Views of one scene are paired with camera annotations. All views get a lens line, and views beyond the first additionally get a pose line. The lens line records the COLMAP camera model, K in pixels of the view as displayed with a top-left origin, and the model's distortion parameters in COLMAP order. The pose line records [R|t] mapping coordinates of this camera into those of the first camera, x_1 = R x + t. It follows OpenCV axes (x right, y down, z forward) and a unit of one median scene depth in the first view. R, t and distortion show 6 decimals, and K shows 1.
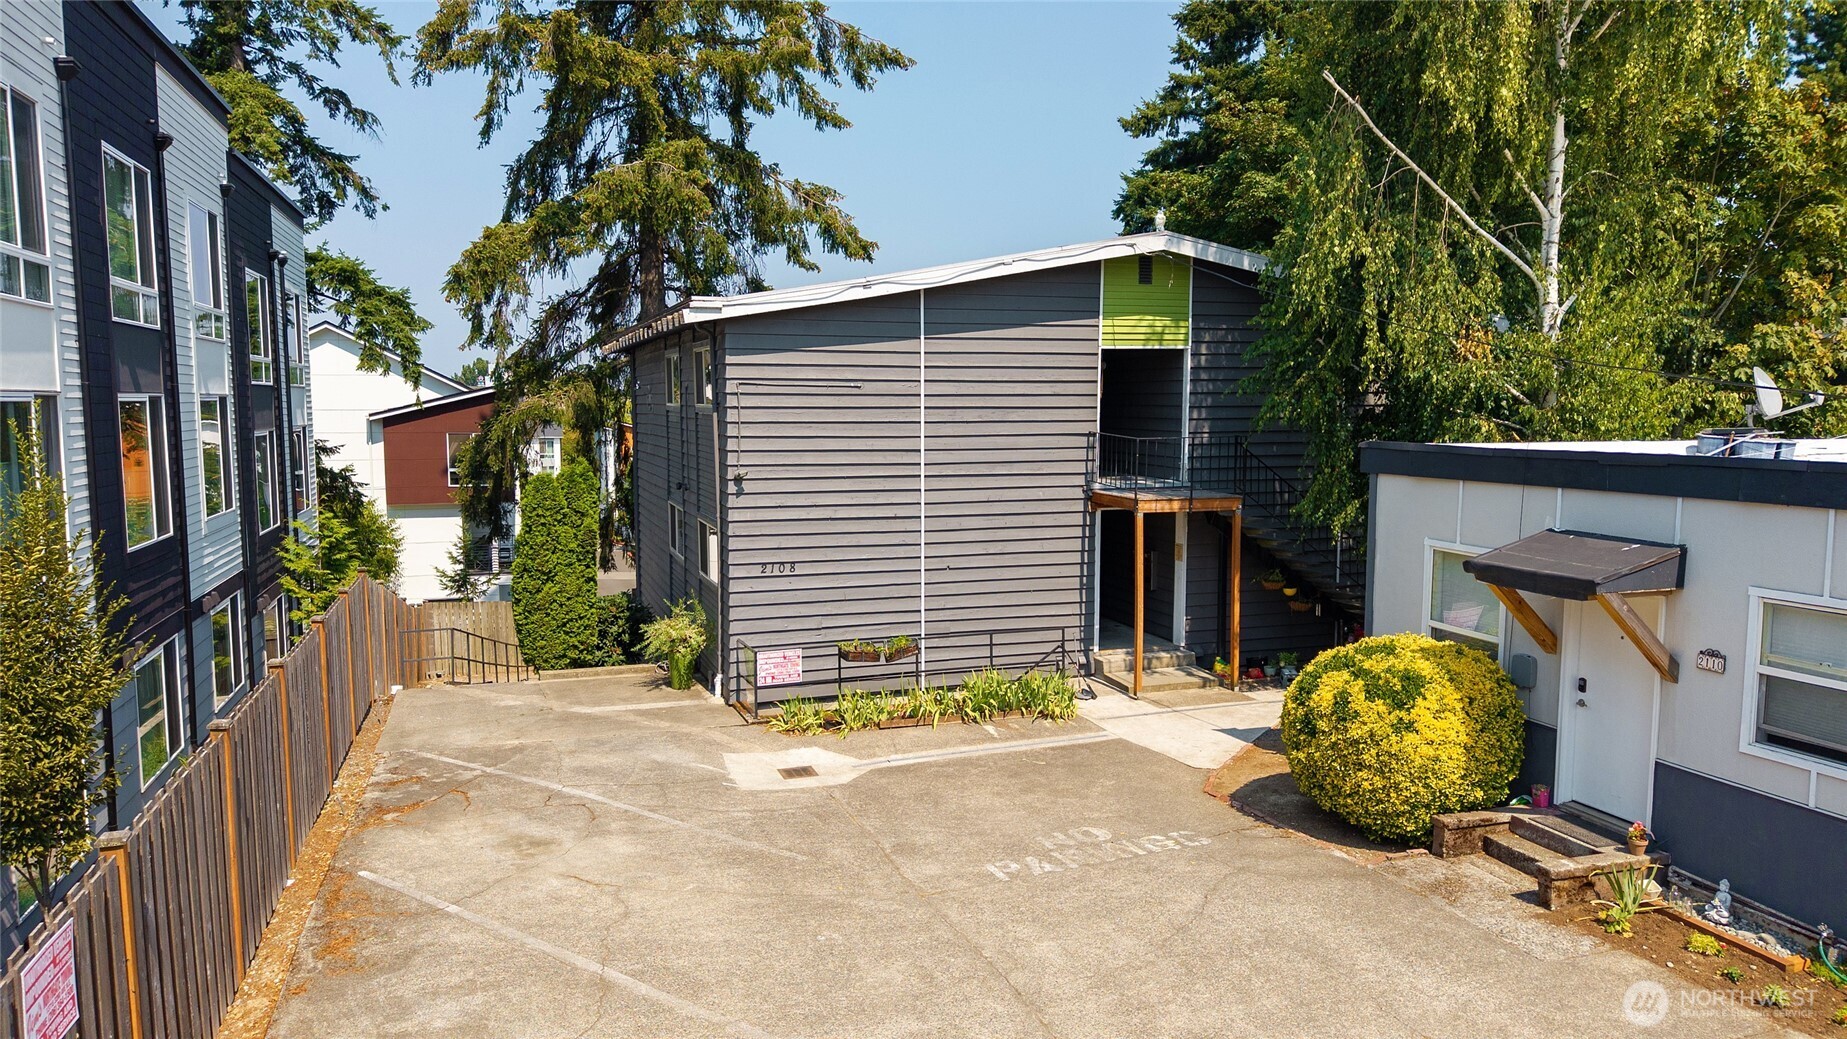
lens RADIAL K [[1248.8, 0, 925.6], [0, 1248.8, 516.1], [0, 0, 1]] dist [0.012571, -0.020302]
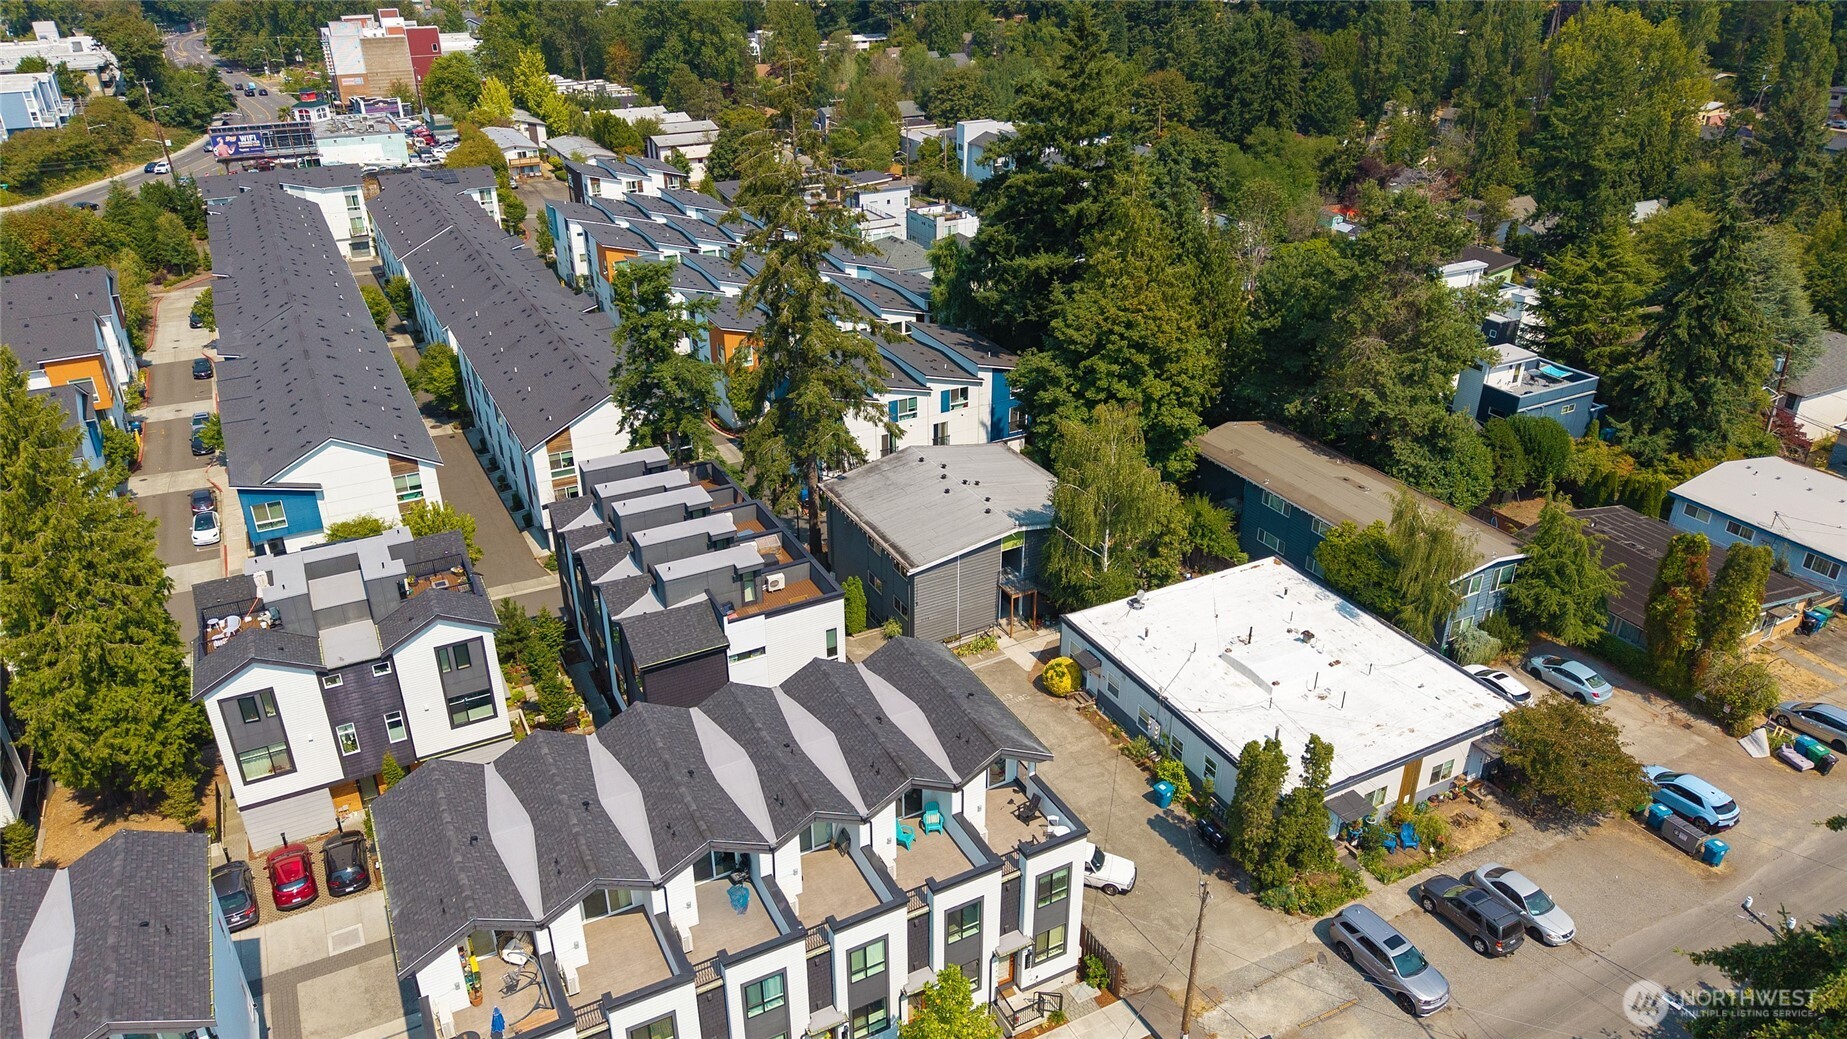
lens RADIAL K [[1248.8, 0, 935.7], [0, 1248.8, 510.0], [0, 0, 1]] dist [0.012571, -0.020302]
pose [[0.985657, -0.072326, 0.152476, -0.733064], [0.011770, 0.930768, 0.365420, -1.916353], [-0.168349, -0.358384, 0.918270, -2.822209]]
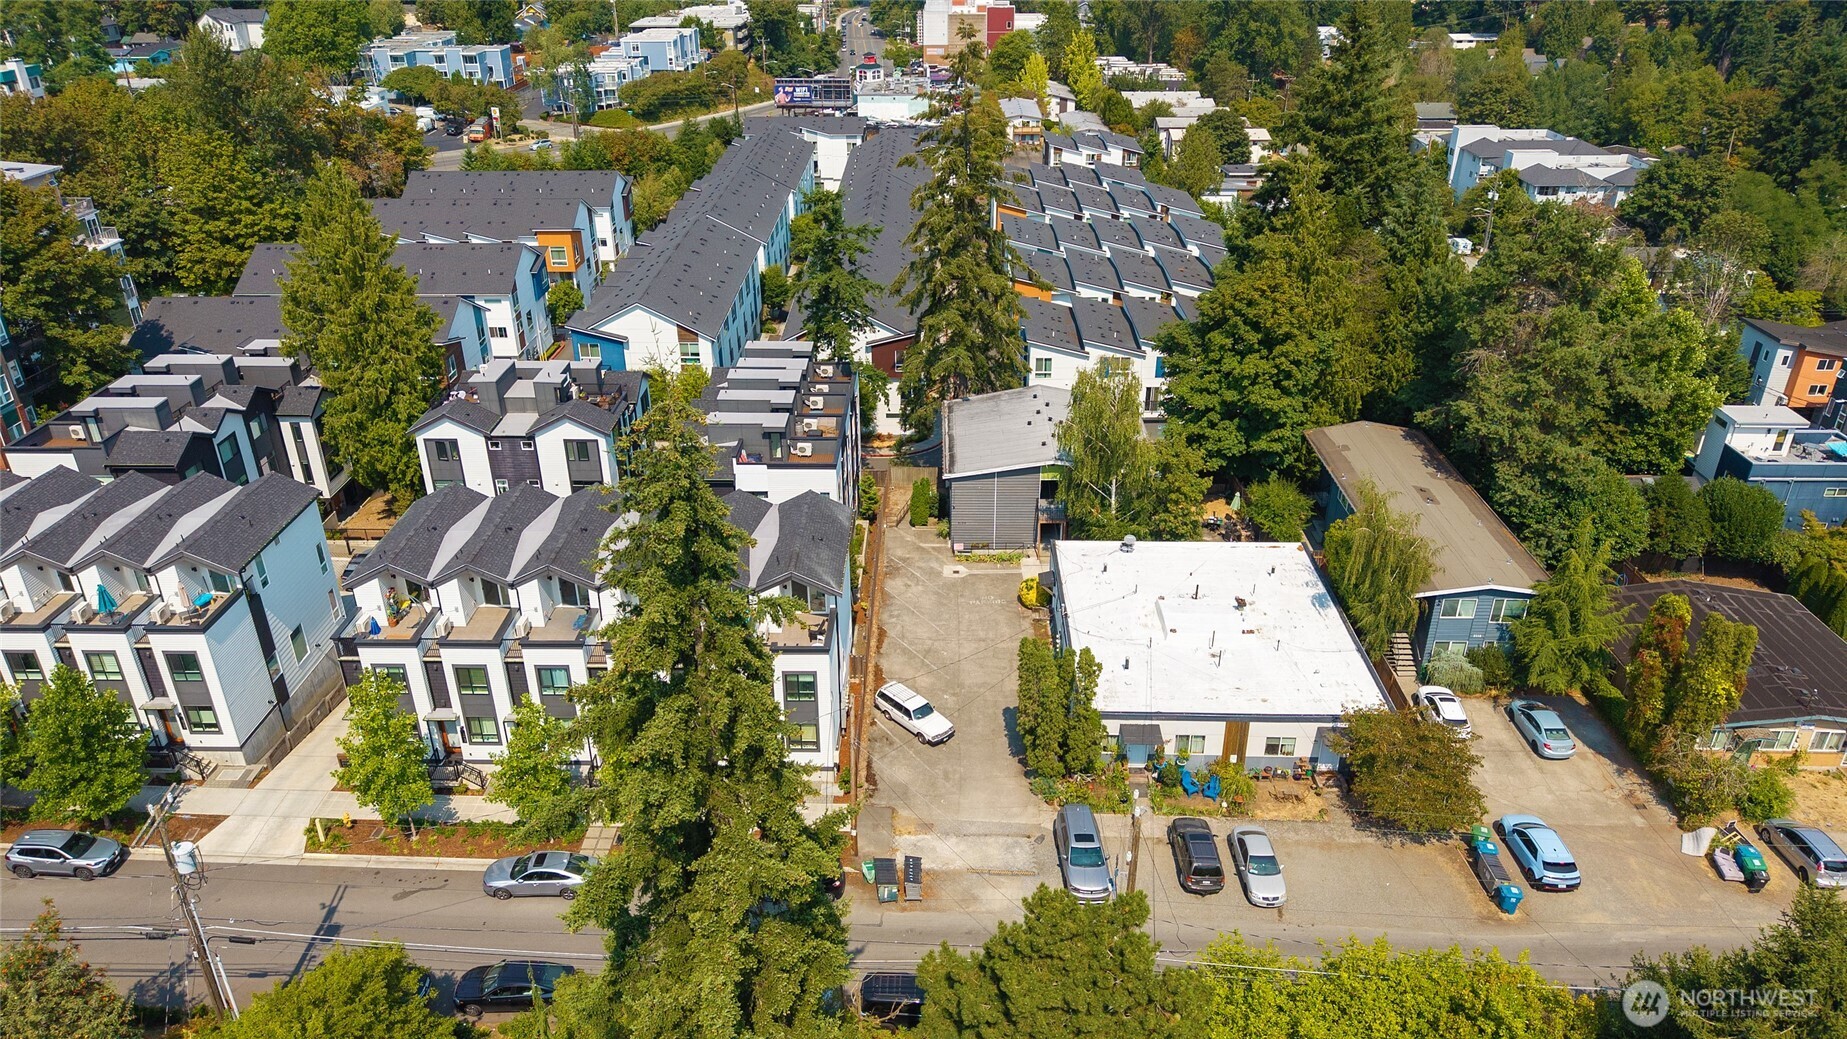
lens RADIAL K [[1248.8, 0, 928.9], [0, 1248.8, 524.8], [0, 0, 1]] dist [0.012571, -0.020302]
pose [[0.943056, 0.150006, -0.296889, 1.245641], [-0.025958, 0.923008, 0.383904, -1.881013], [0.331619, -0.354336, 0.874342, -3.391436]]
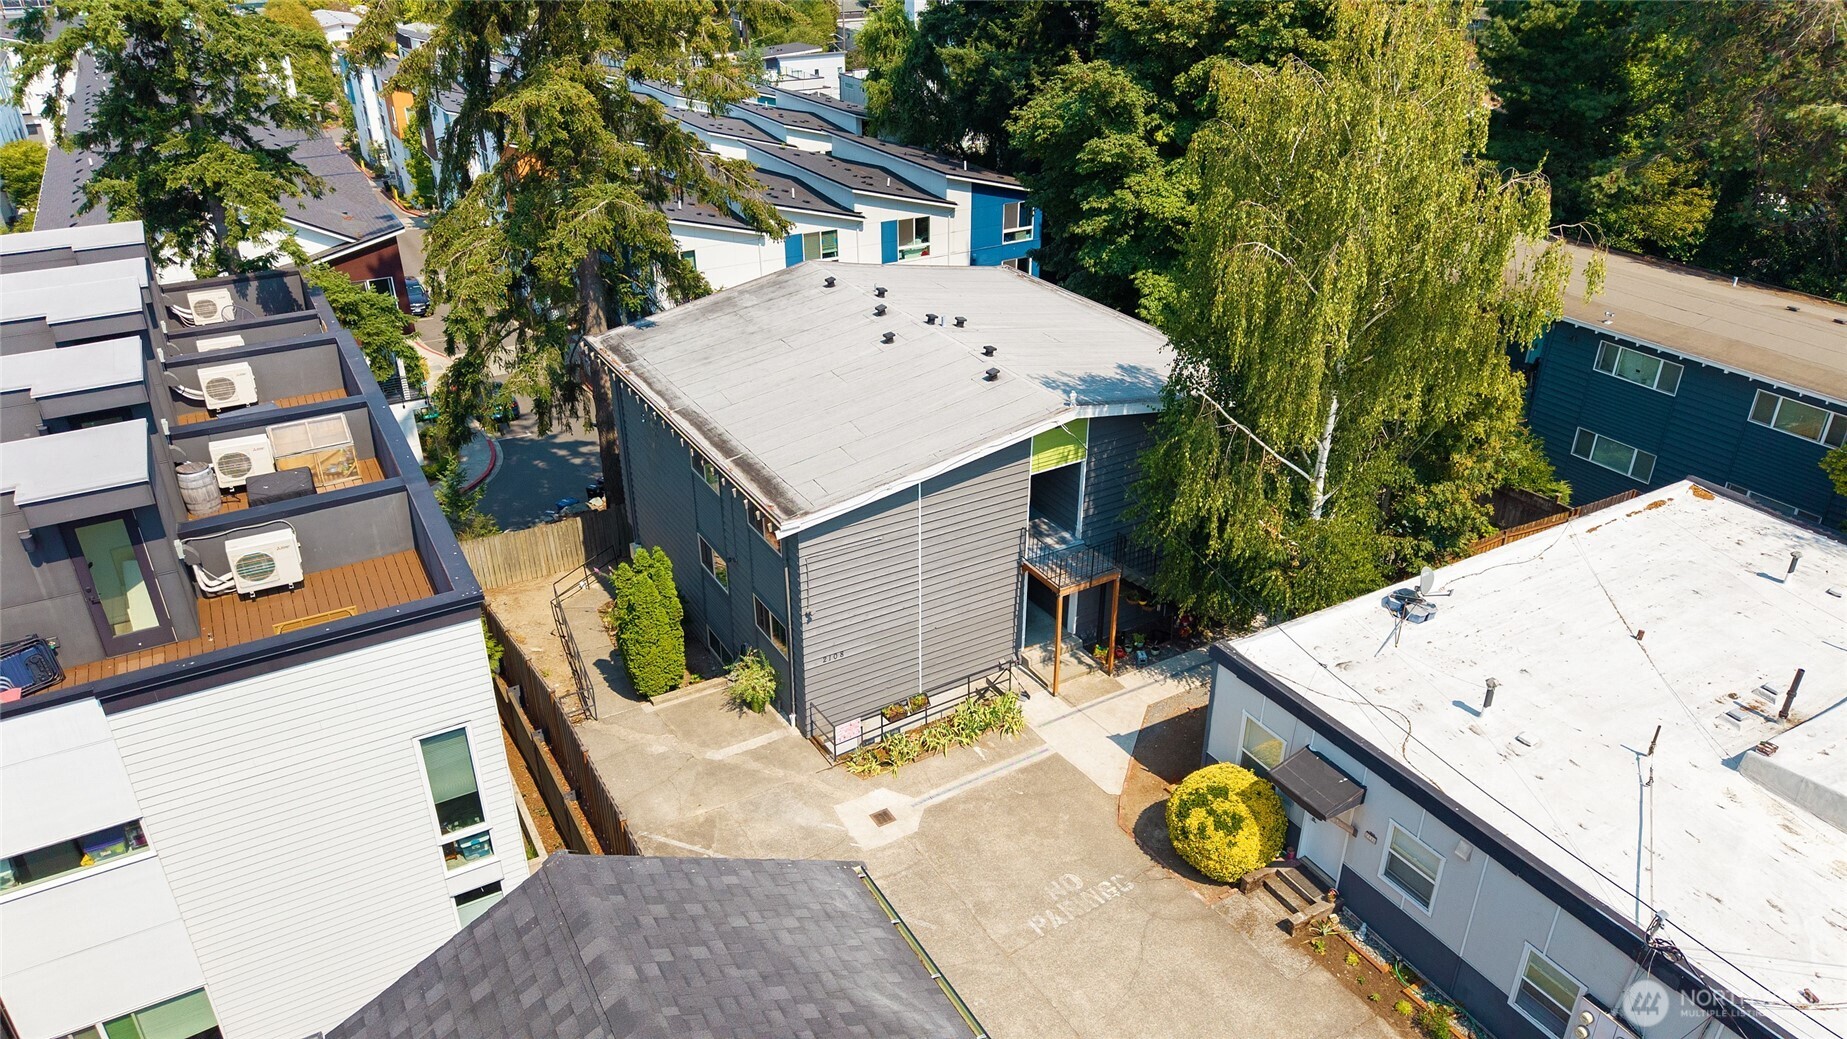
lens RADIAL K [[1248.8, 0, 931.0], [0, 1248.8, 515.9], [0, 0, 1]] dist [0.012571, -0.020302]
pose [[0.979190, -0.091327, 0.181237, -0.282151], [0.016289, 0.925512, 0.378368, -0.747145], [-0.202292, -0.367542, 0.907739, -0.373689]]
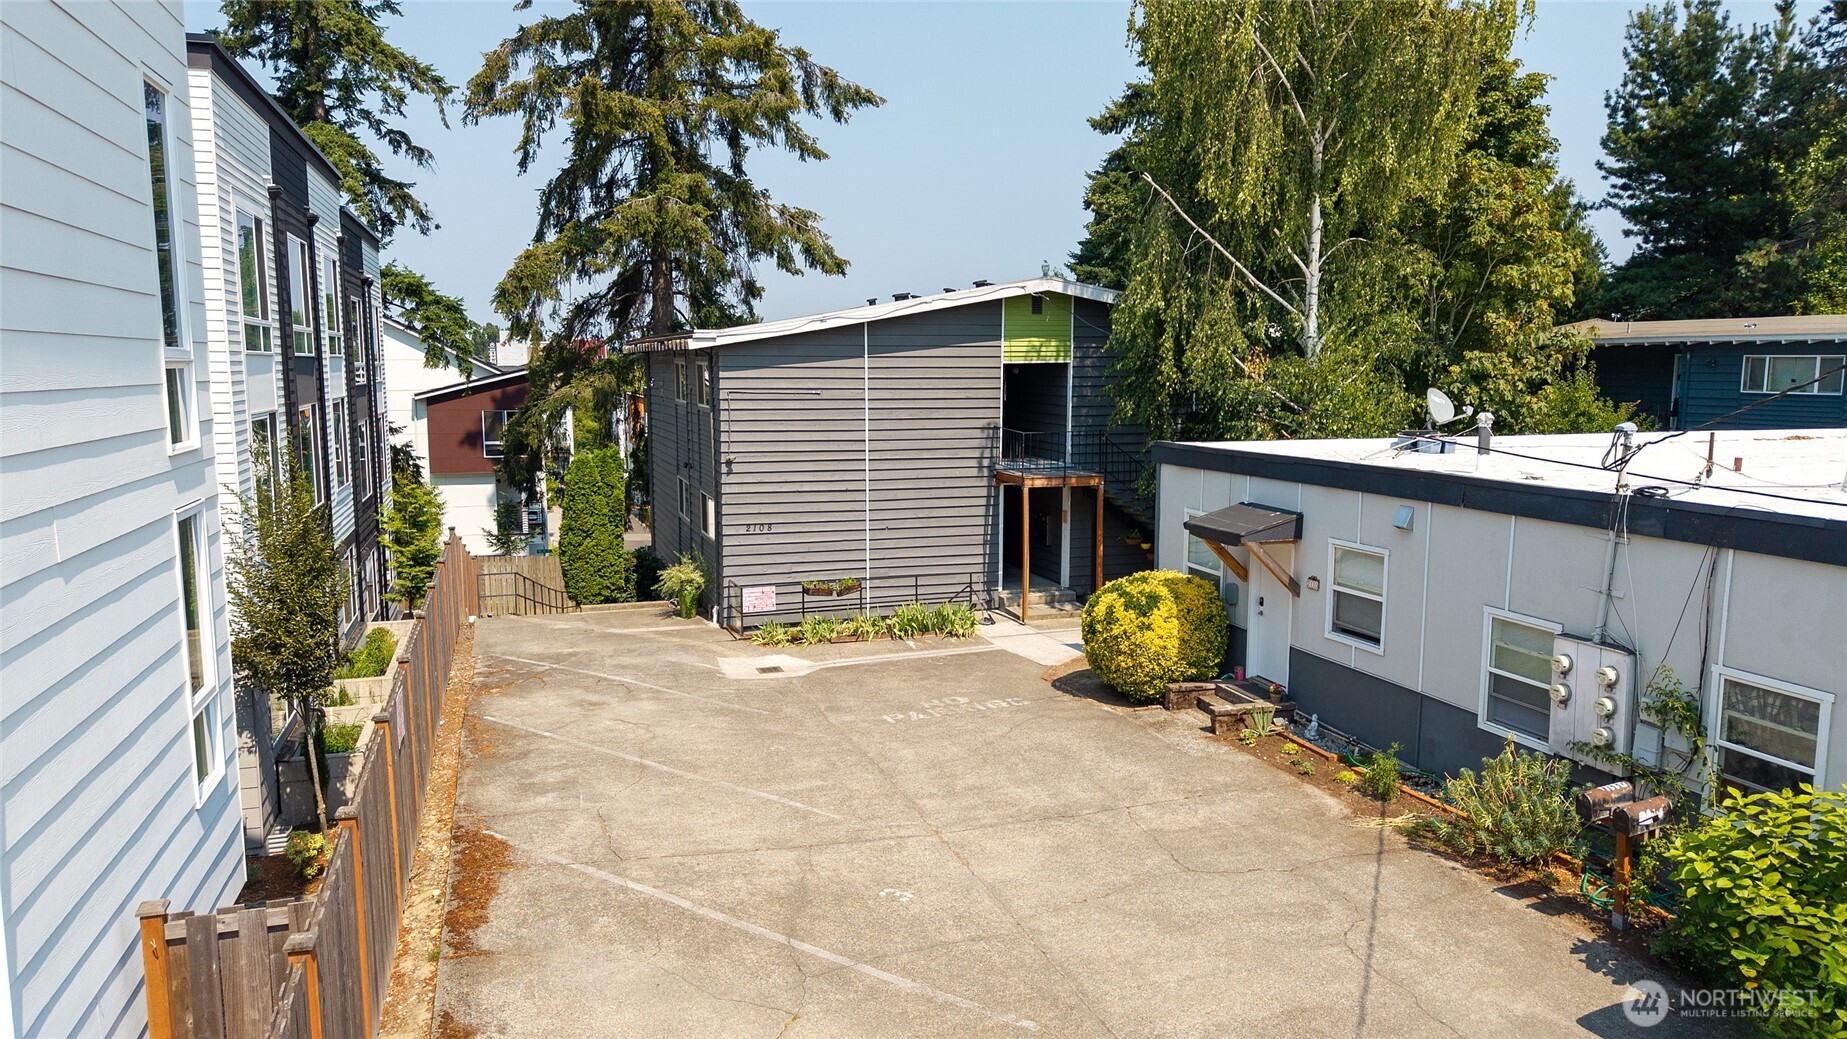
lens RADIAL K [[1248.8, 0, 929.2], [0, 1248.8, 523.6], [0, 0, 1]] dist [0.012571, -0.020302]
pose [[0.999991, 0.001696, -0.003783, 0.078285], [-0.001562, 0.999383, 0.035082, -0.011309], [0.003840, -0.035076, 0.999377, -0.385699]]
